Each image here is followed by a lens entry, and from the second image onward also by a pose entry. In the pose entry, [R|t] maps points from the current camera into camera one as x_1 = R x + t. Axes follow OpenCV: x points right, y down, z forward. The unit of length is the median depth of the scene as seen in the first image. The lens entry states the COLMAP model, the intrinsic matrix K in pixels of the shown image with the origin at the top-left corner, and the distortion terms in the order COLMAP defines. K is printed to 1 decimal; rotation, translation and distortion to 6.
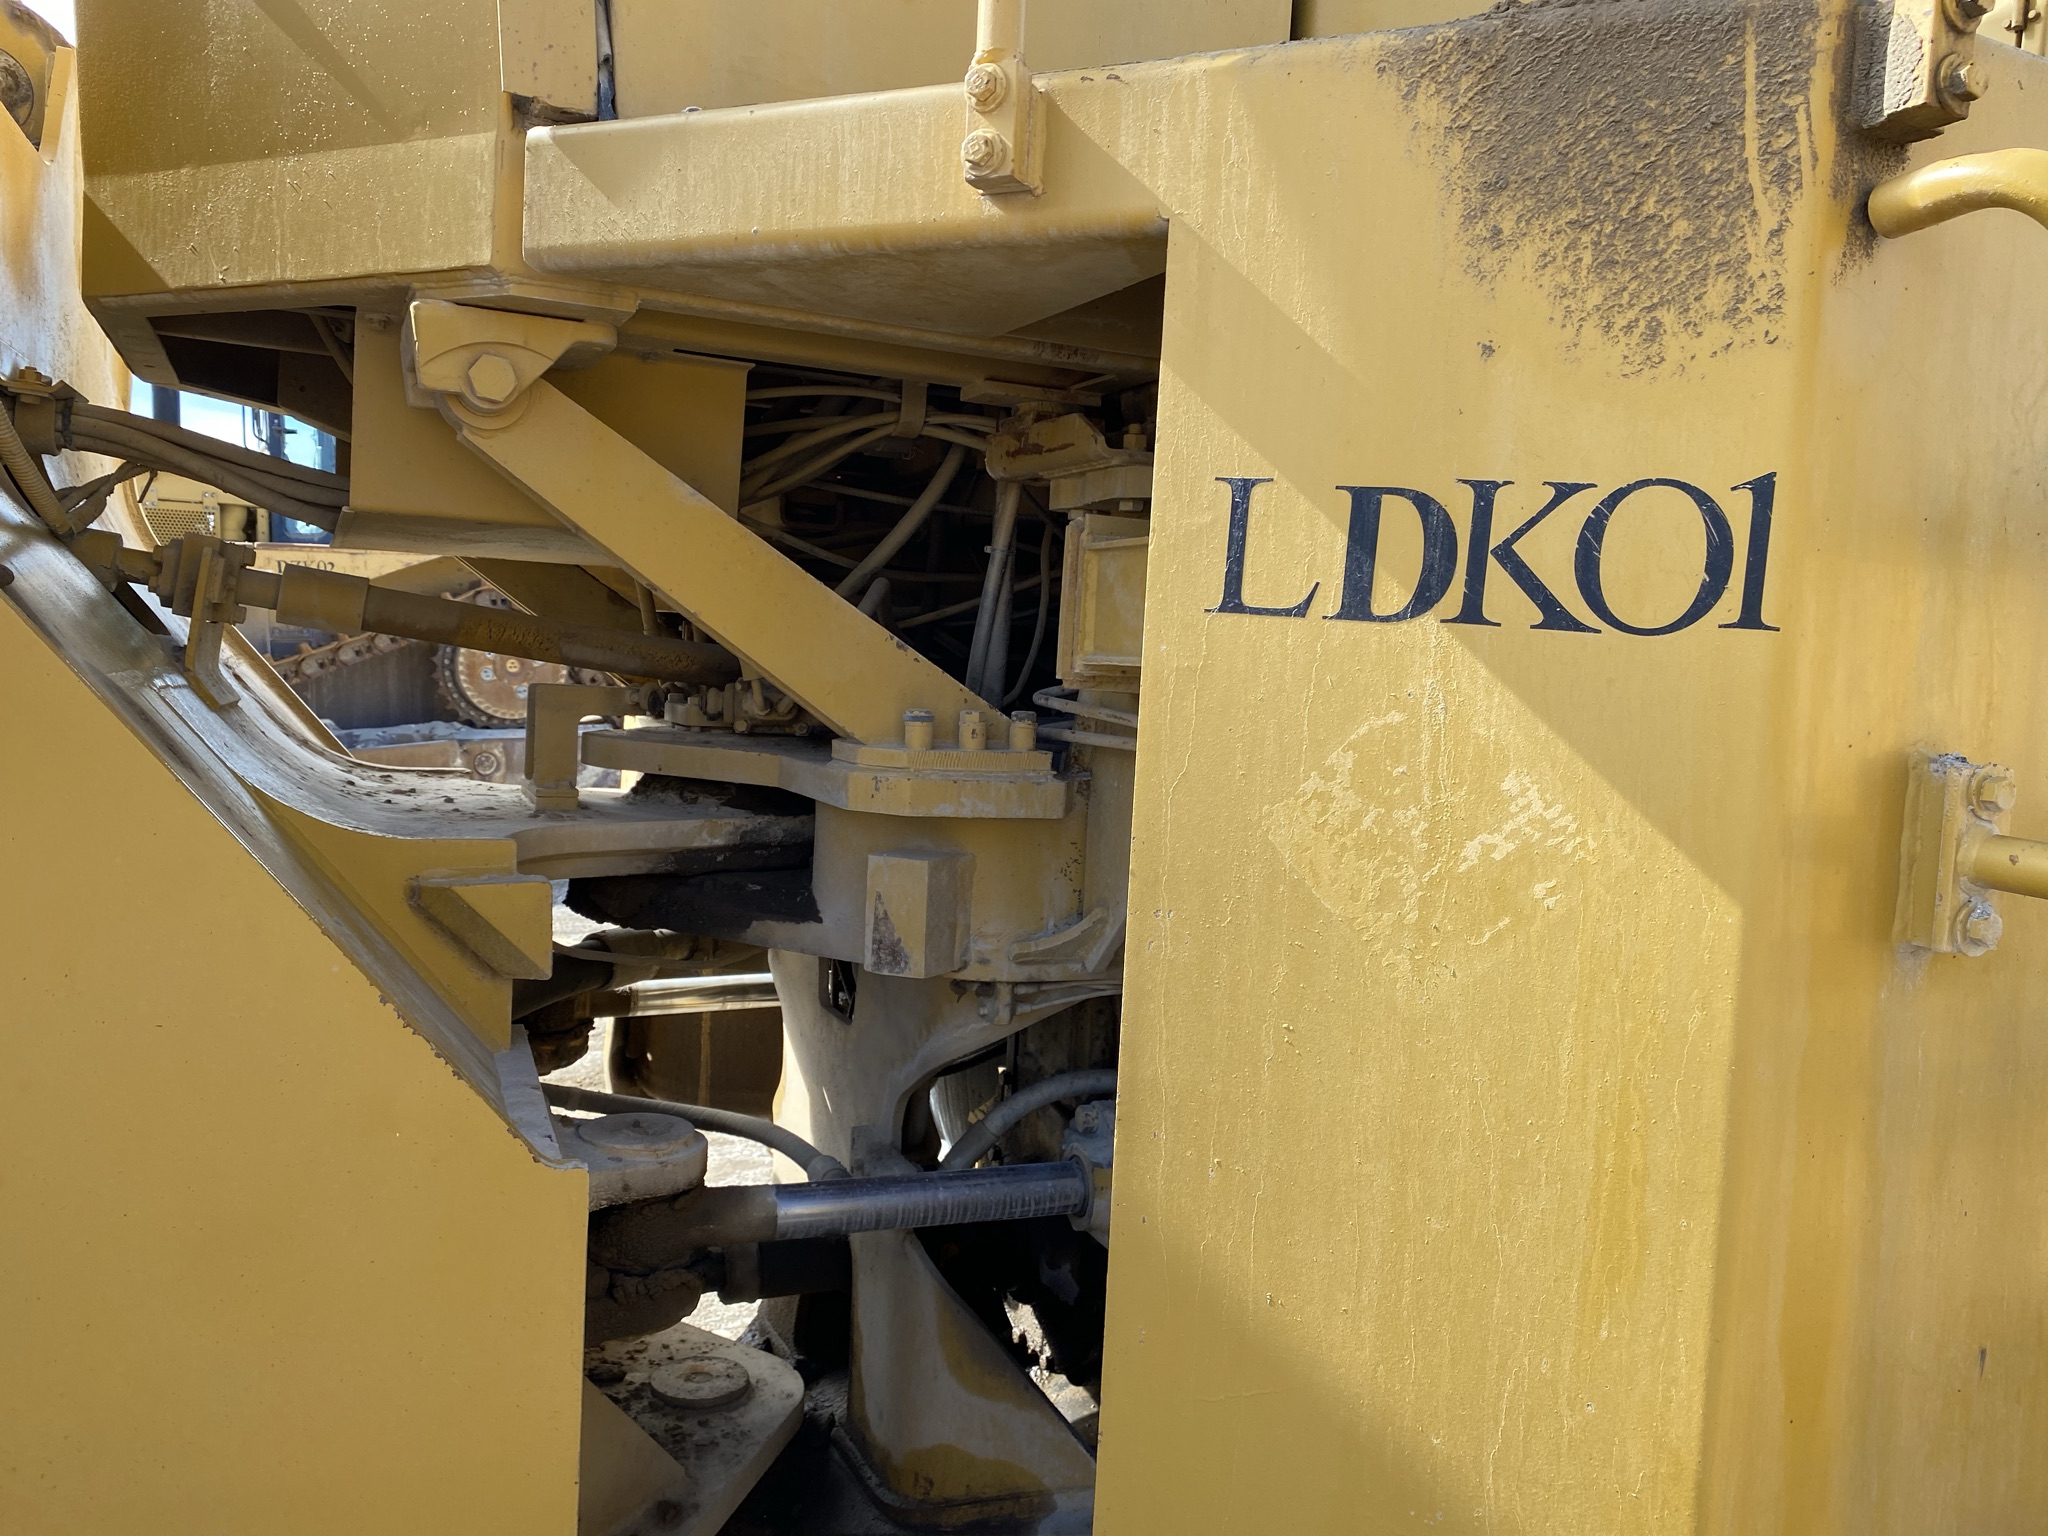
lens RADIAL K [[1561.6, 0, 1018.7], [0, 1561.6, 762.0], [0, 0, 1]] dist [0.052054, -0.056057]
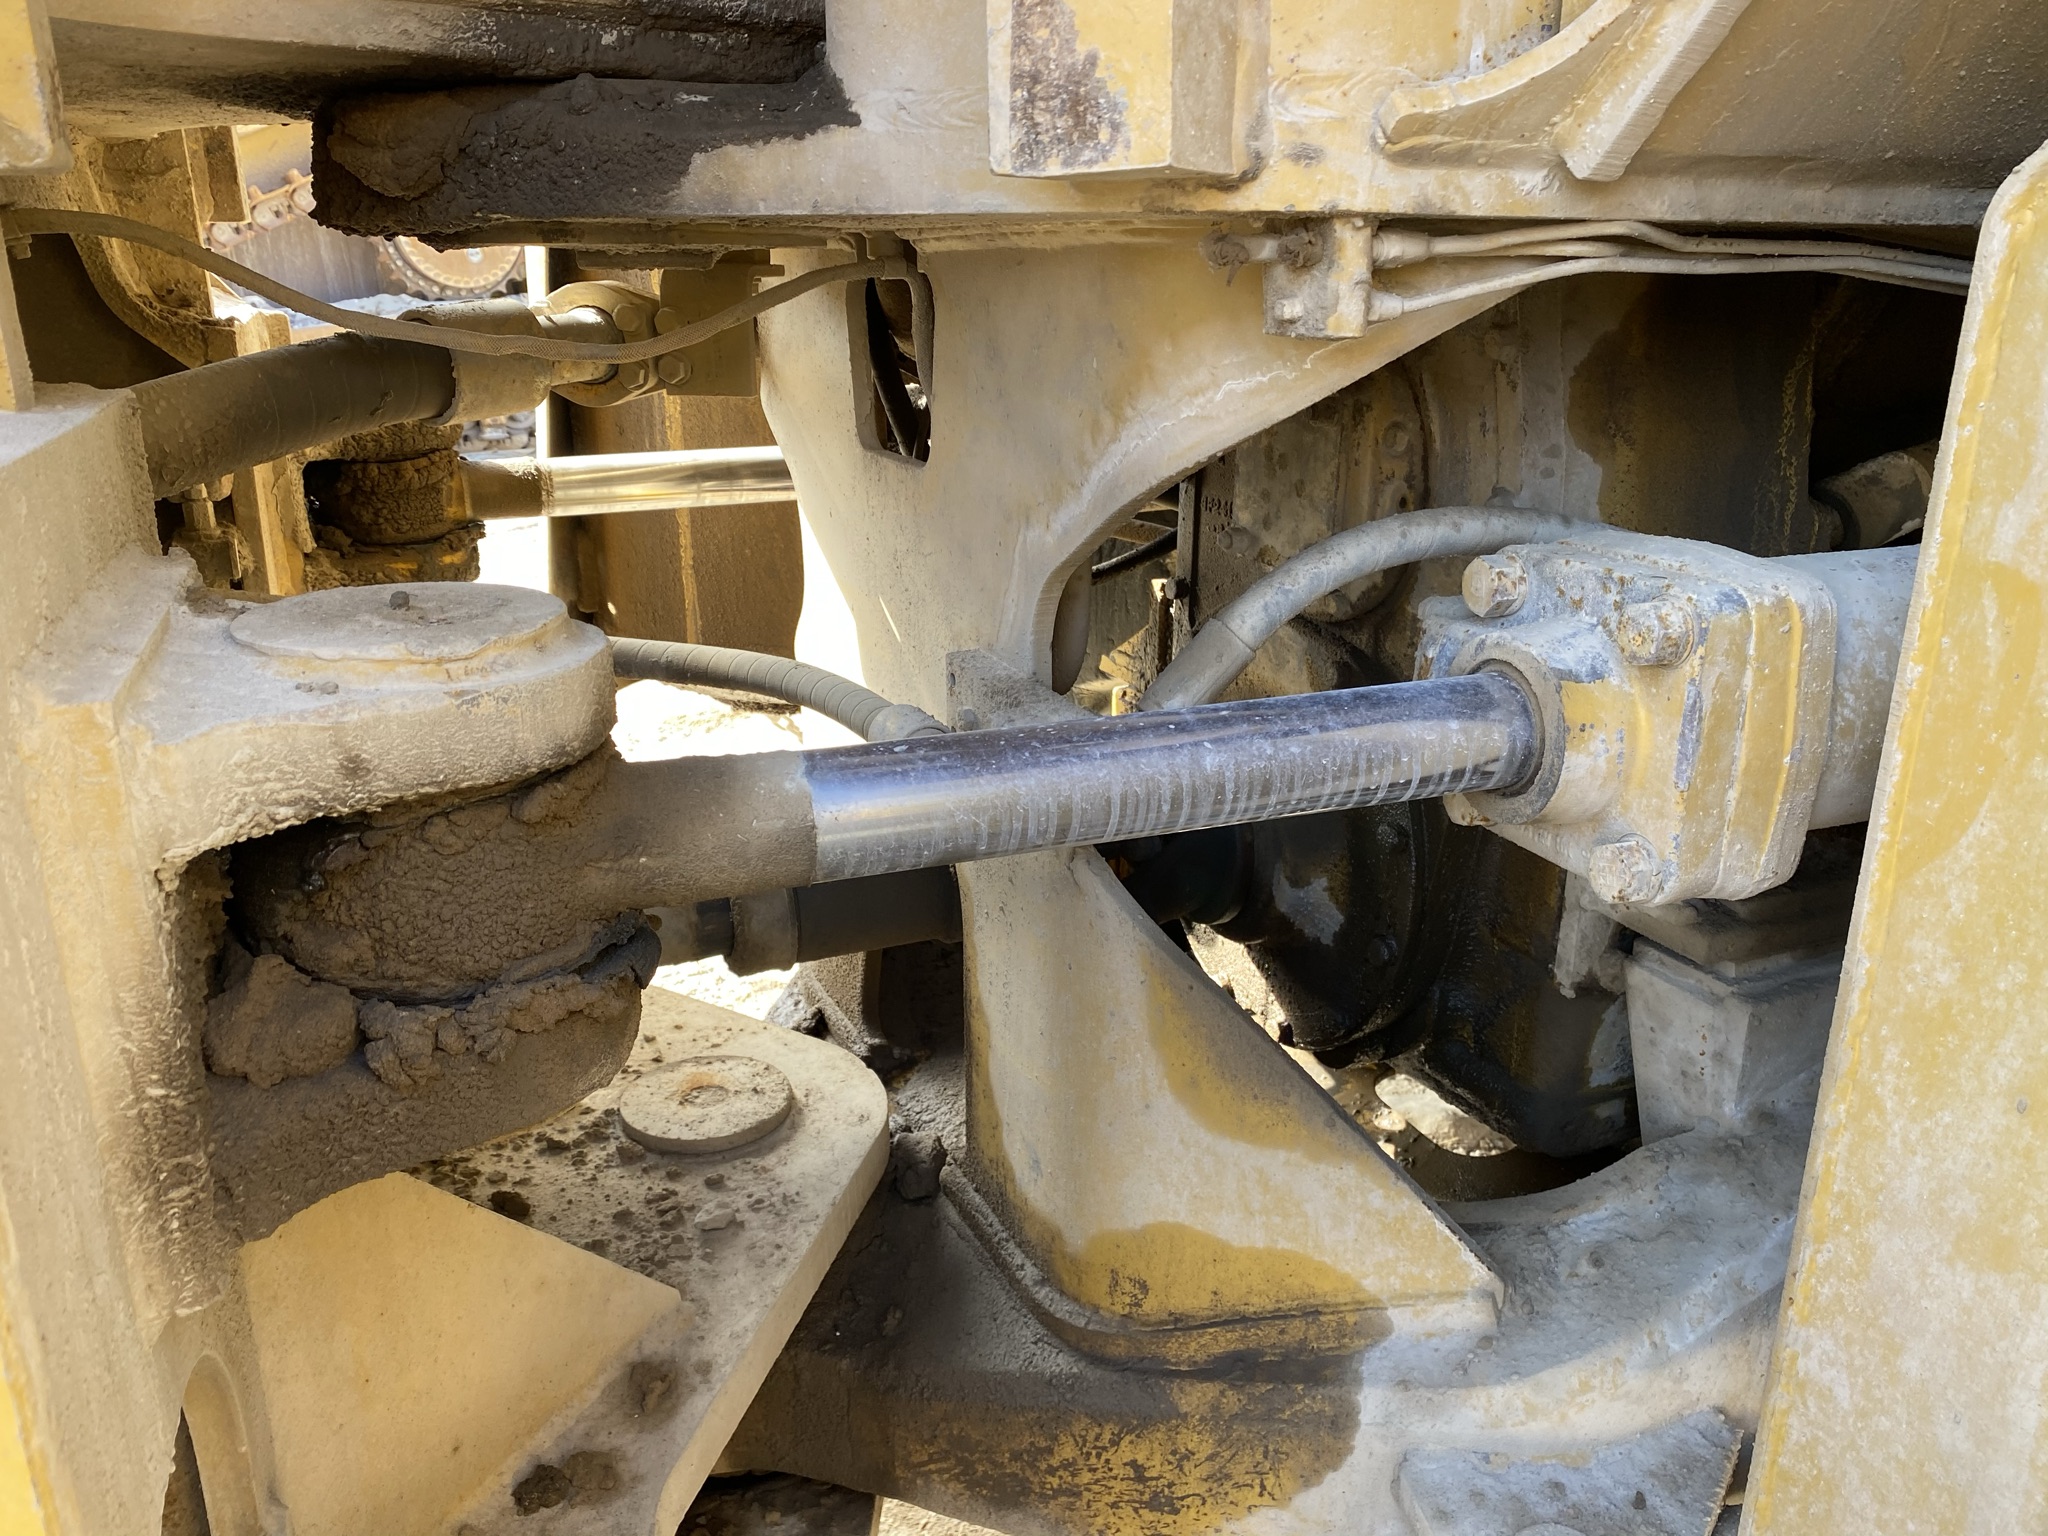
lens RADIAL K [[1561.6, 0, 1032.1], [0, 1561.6, 752.4], [0, 0, 1]] dist [0.052054, -0.056057]
pose [[0.998859, -0.046619, -0.010336, -0.079046], [0.047735, 0.969268, 0.241333, 0.150290], [-0.001232, -0.241551, 0.970387, 0.523169]]
